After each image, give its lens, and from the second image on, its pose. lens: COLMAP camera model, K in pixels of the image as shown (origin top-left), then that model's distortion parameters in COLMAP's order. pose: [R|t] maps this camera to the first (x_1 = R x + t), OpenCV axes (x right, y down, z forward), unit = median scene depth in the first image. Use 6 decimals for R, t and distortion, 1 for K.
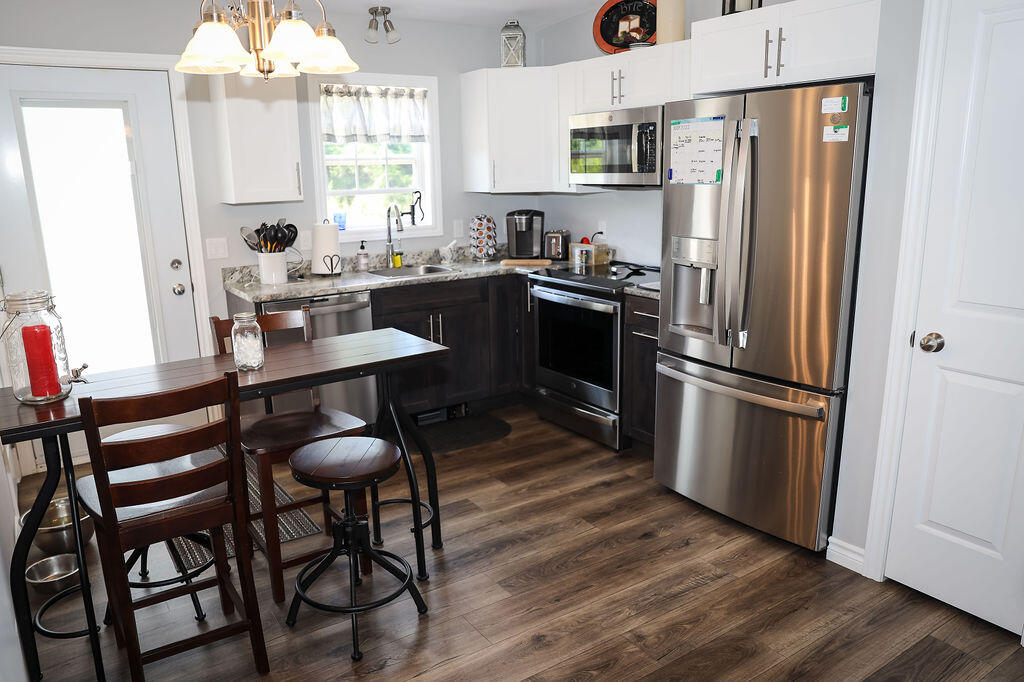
lens RADIAL K [[702.0, 0, 504.1], [0, 702.0, 345.1], [0, 0, 1]] dist [-0.108050, 0.087164]
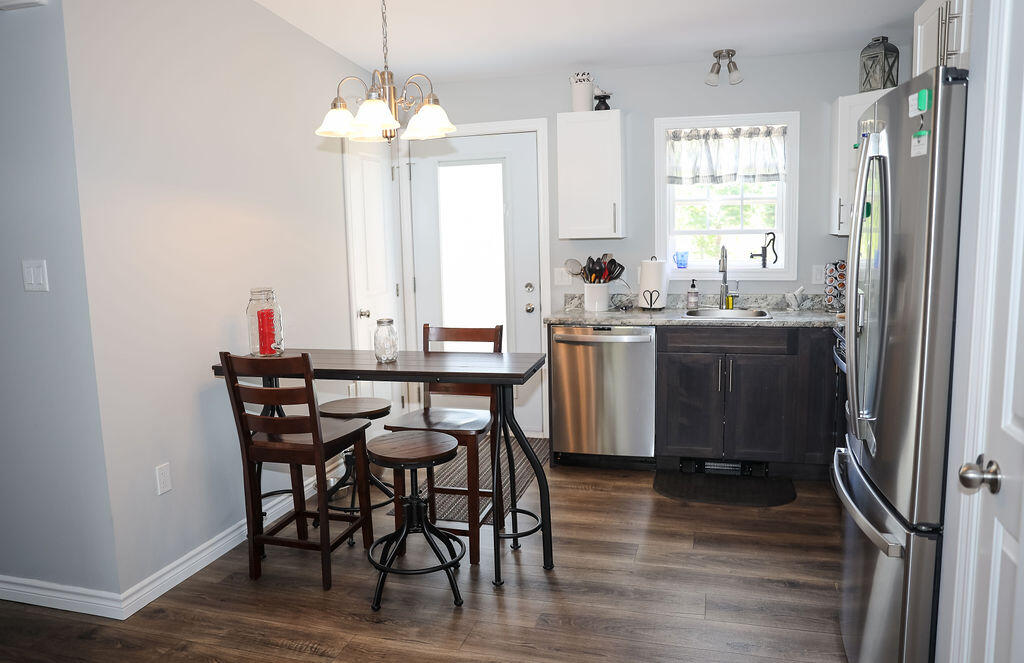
lens RADIAL K [[712.5, 0, 545.9], [0, 712.5, 326.3], [0, 0, 1]] dist [-0.066180, 0.006181]
pose [[0.679376, 0.103576, -0.726444, 0.414190], [-0.167271, 0.985783, -0.015880, -0.030808], [0.714471, 0.132302, 0.687042, 0.150011]]
